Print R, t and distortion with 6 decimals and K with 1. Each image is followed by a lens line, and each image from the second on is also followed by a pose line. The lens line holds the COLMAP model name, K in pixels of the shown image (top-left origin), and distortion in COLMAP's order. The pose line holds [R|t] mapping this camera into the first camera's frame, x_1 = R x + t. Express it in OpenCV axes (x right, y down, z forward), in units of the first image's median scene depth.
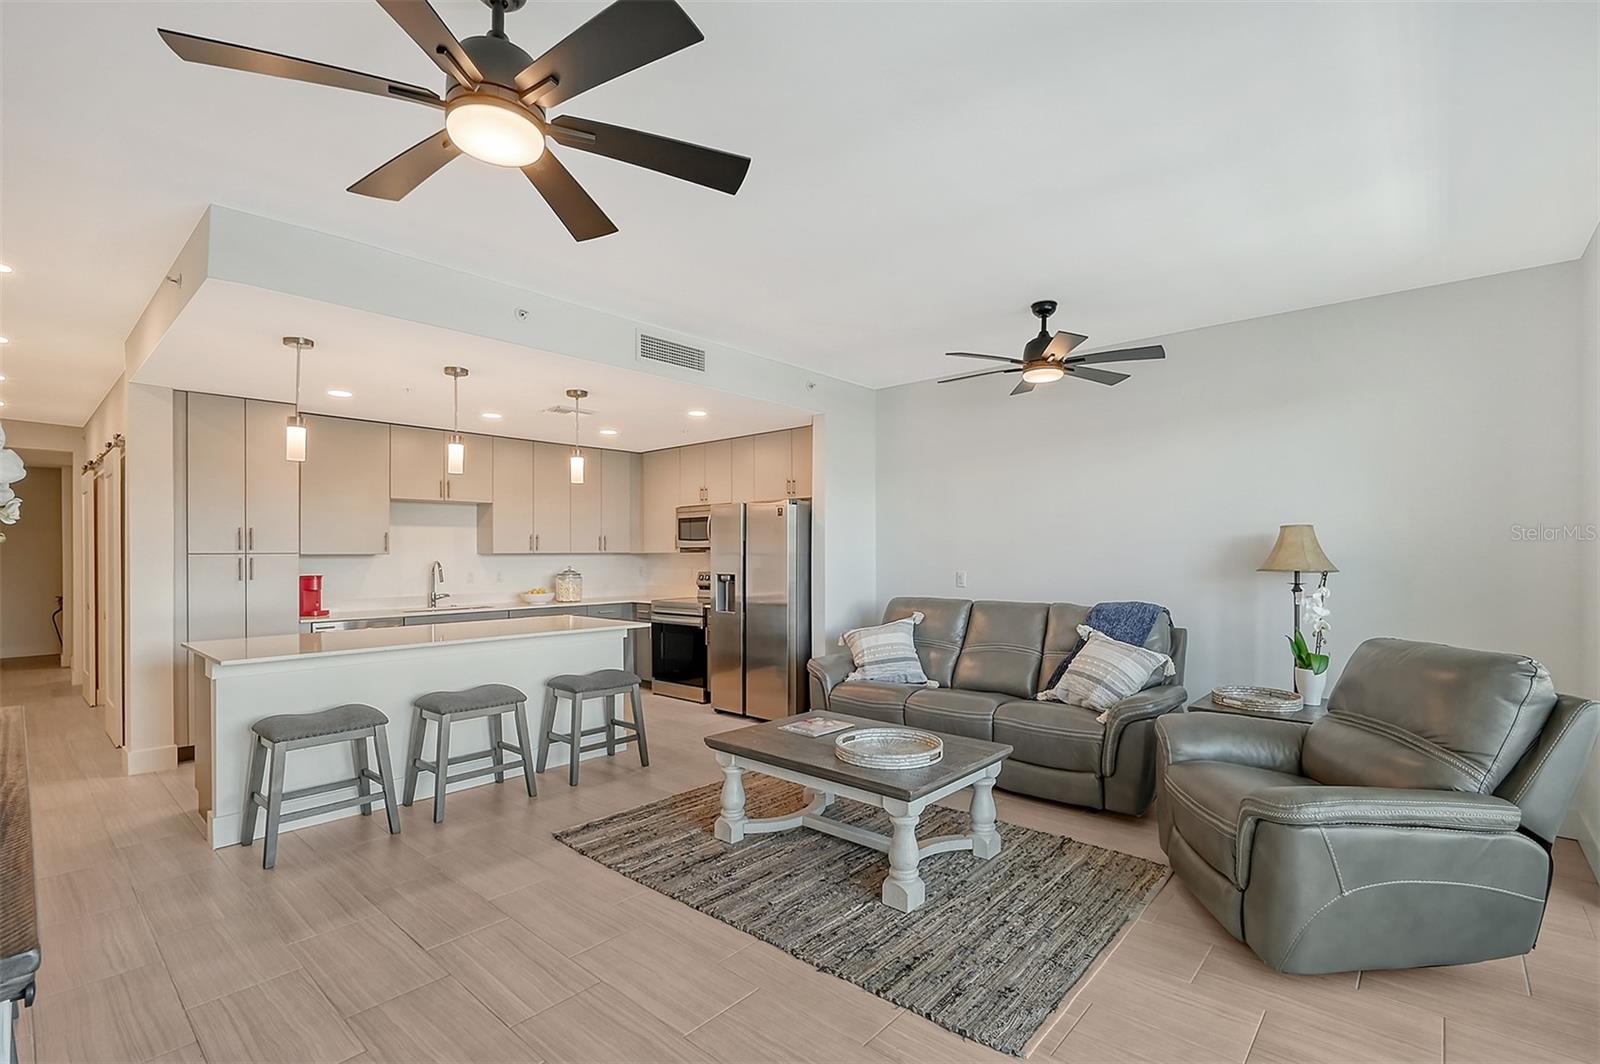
lens RADIAL K [[719.3, 0, 808.9], [0, 719.3, 560.6], [0, 0, 1]] dist [-0.000442, -0.005482]
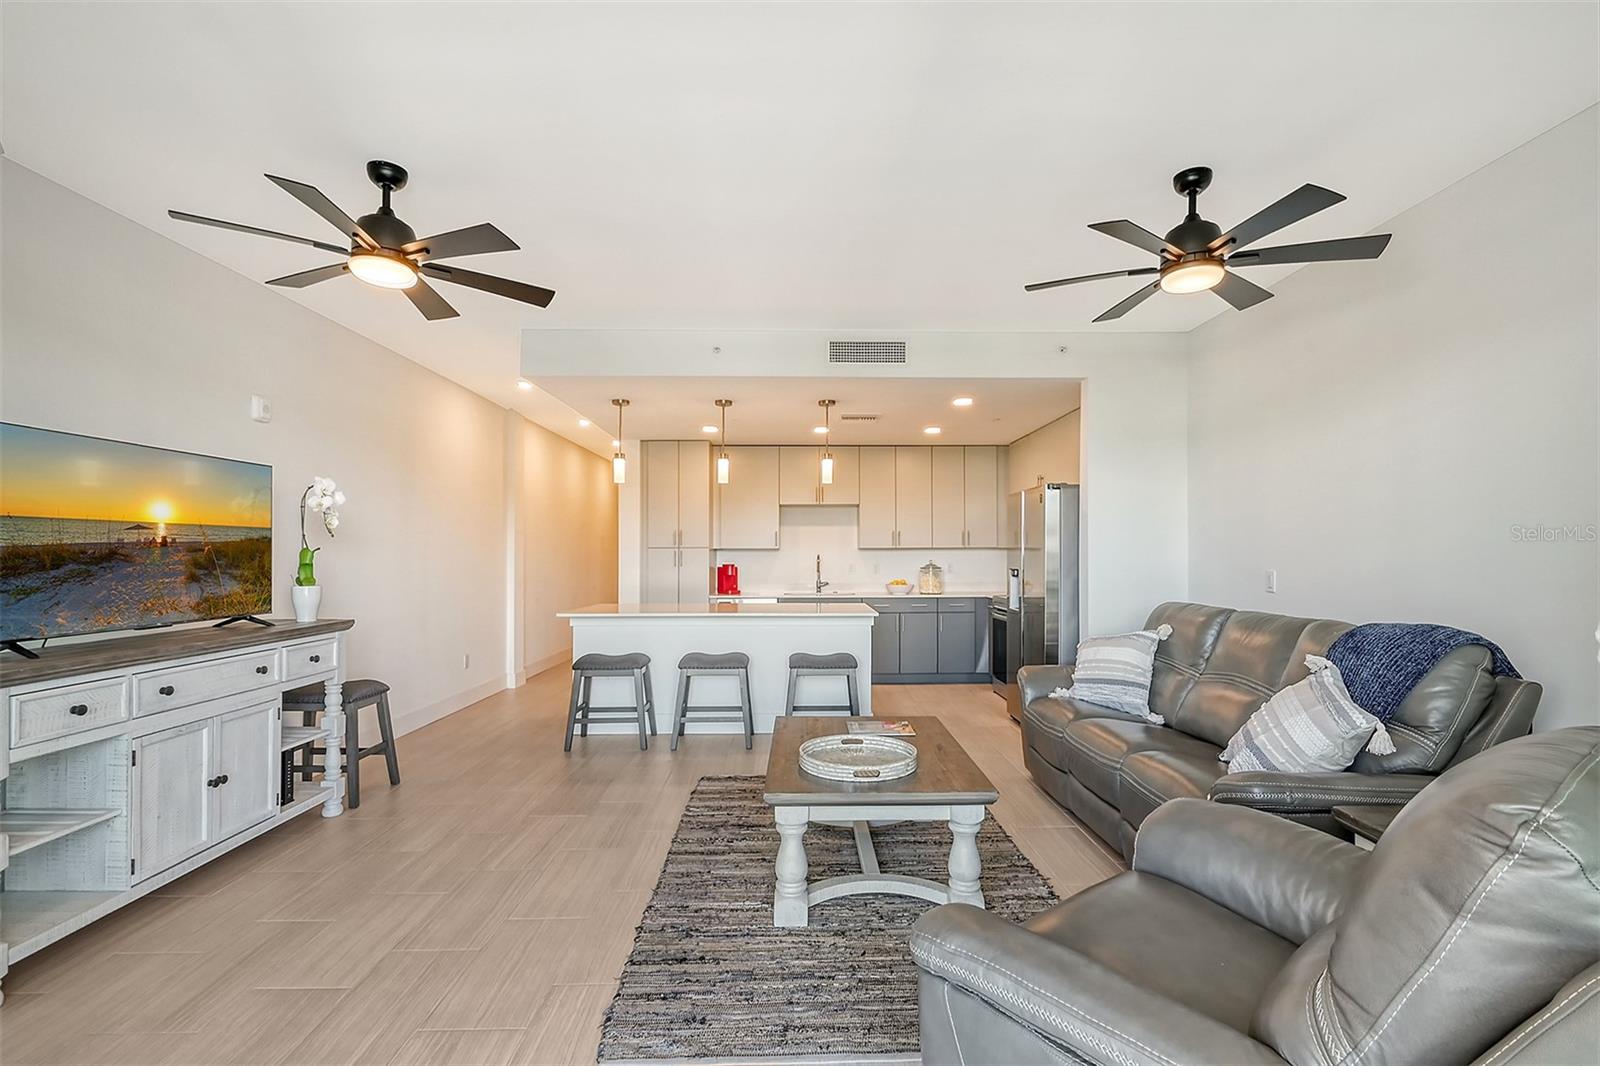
lens RADIAL K [[719.3, 0, 801.3], [0, 719.3, 546.9], [0, 0, 1]] dist [-0.000442, -0.005482]
pose [[0.669683, -0.004388, -0.742634, 0.460836], [-0.009504, 0.999850, -0.014478, 0.007586], [0.742586, 0.016753, 0.669541, 0.214944]]
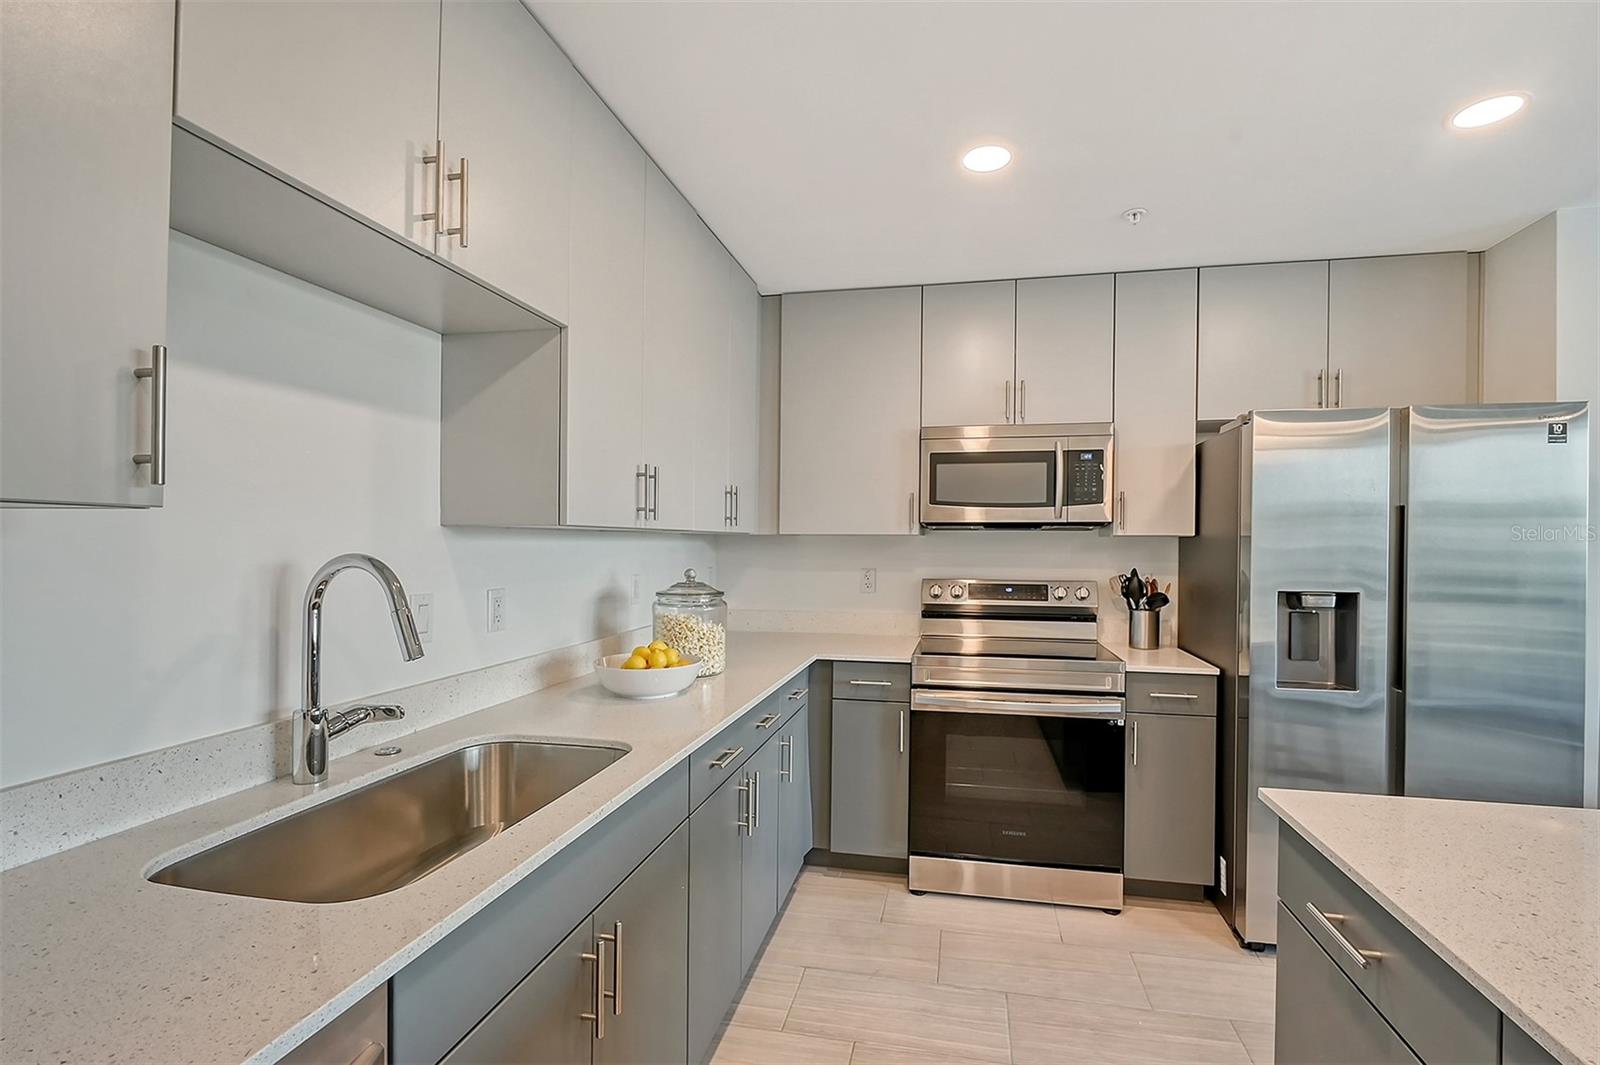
lens RADIAL K [[719.3, 0, 826.6], [0, 719.3, 541.2], [0, 0, 1]] dist [-0.000442, -0.005482]
pose [[0.863280, 0.014748, 0.504510, -0.582075], [-0.009194, 0.999867, -0.013496, -0.001316], [-0.504642, 0.007013, 0.863300, 0.877078]]
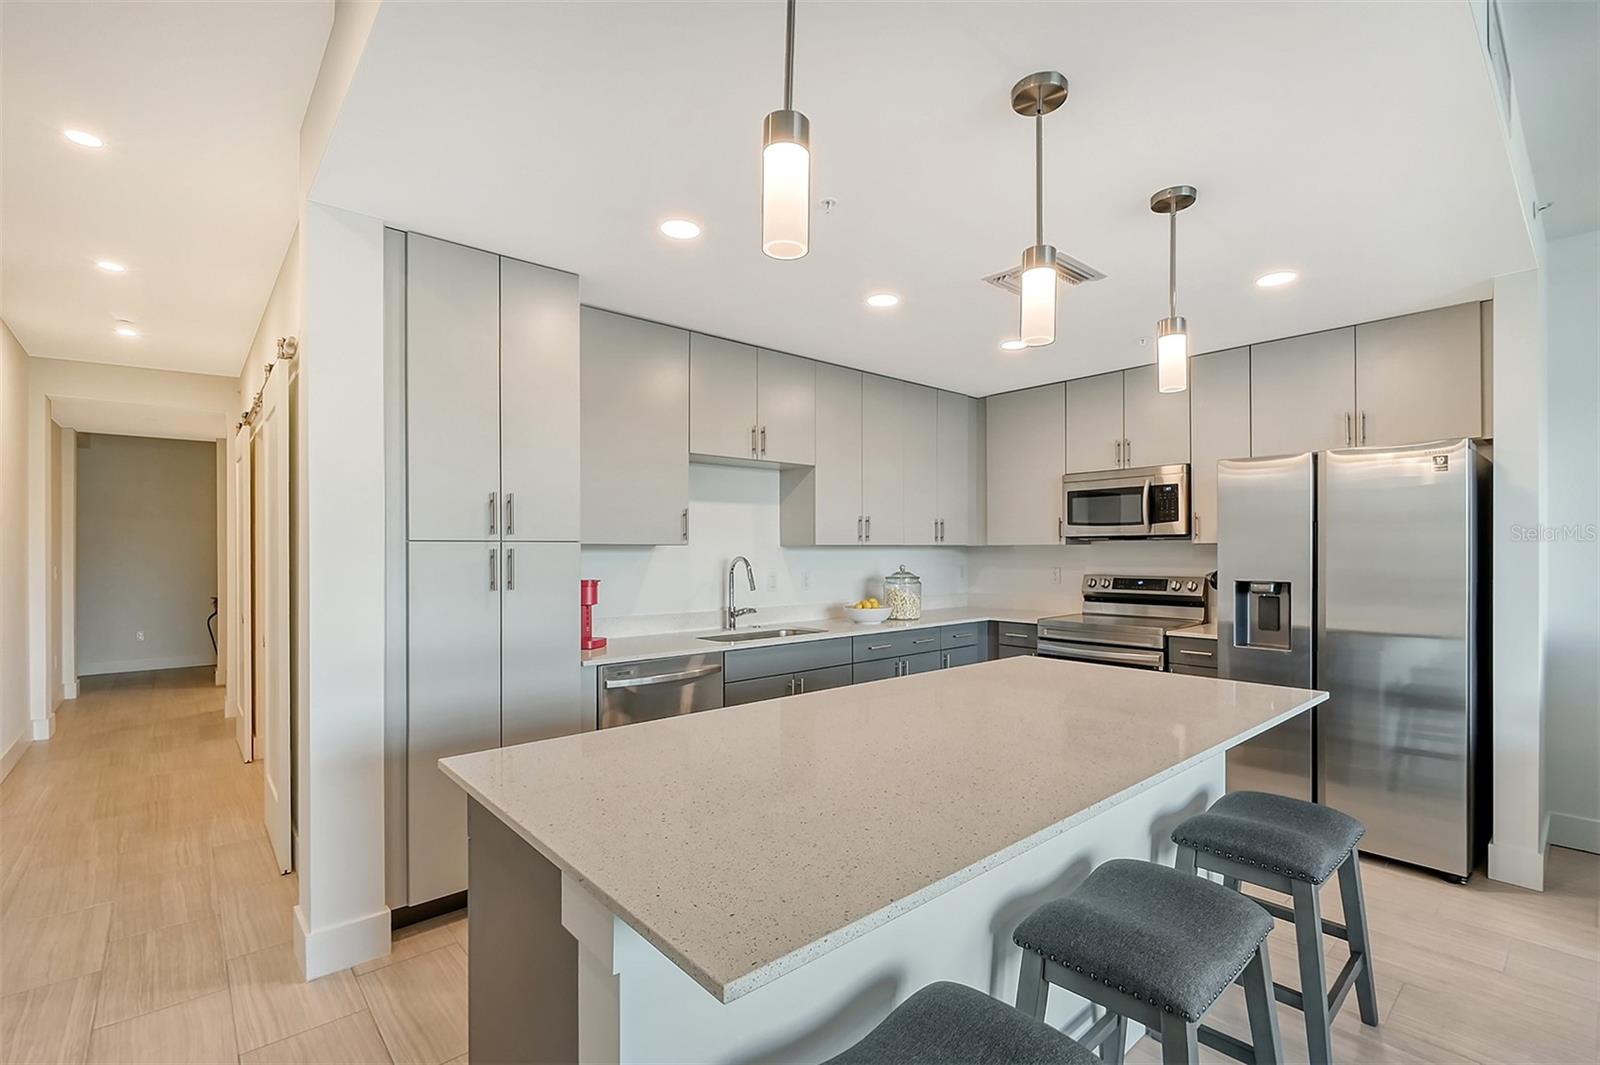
lens RADIAL K [[719.3, 0, 816.6], [0, 719.3, 558.7], [0, 0, 1]] dist [-0.000442, -0.005482]
pose [[0.992561, 0.004923, -0.121646, -0.428312], [-0.004574, 0.999985, 0.003154, 0.000564], [0.121659, -0.002574, 0.992569, 0.435307]]
